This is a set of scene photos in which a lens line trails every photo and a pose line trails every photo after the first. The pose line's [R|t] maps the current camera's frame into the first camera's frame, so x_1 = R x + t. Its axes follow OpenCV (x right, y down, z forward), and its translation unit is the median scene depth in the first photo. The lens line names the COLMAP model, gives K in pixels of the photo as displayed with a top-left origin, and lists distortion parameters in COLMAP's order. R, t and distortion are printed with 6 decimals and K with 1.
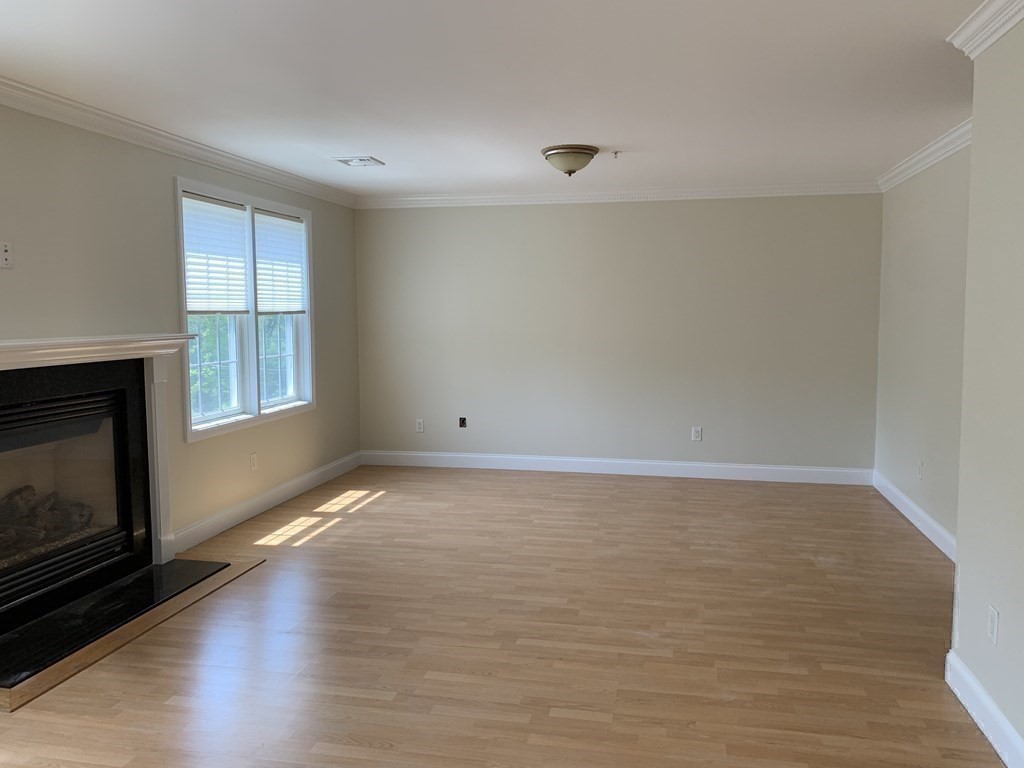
lens RADIAL K [[782.3, 0, 522.7], [0, 782.3, 367.4], [0, 0, 1]] dist [0.027021, -0.028321]
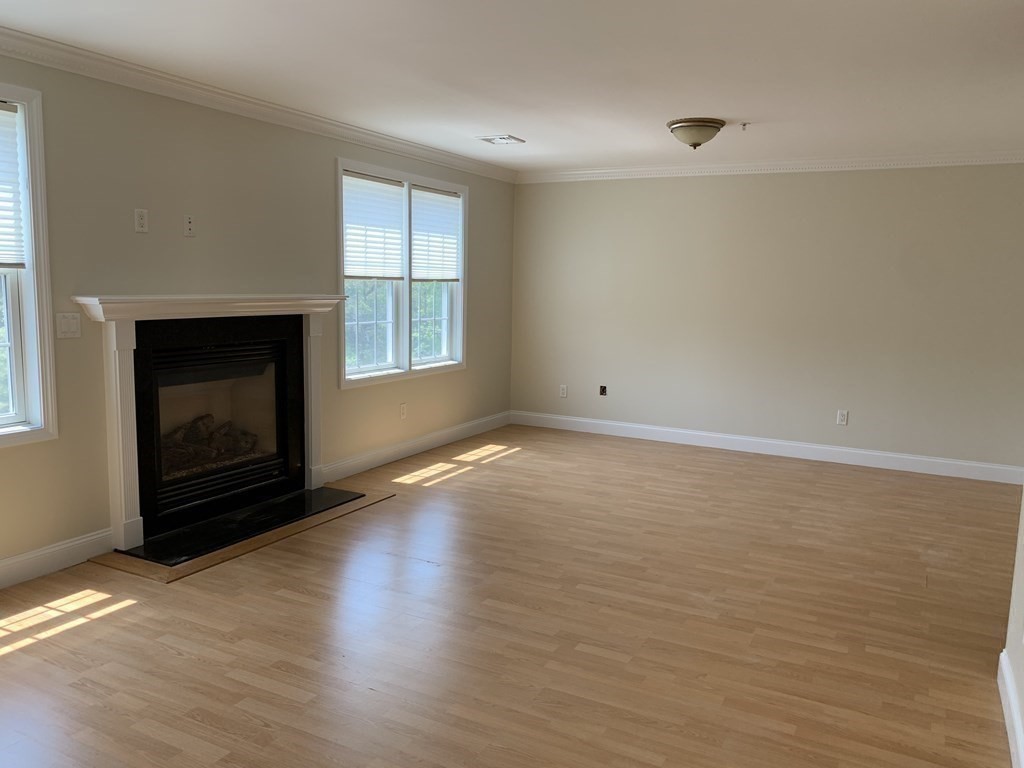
lens RADIAL K [[782.3, 0, 533.2], [0, 782.3, 385.4], [0, 0, 1]] dist [0.027021, -0.028321]
pose [[0.962223, 0.061052, -0.265330, 0.168559], [-0.045936, 0.996968, 0.062812, 0.003977], [0.268360, -0.048251, 0.962109, -0.042901]]
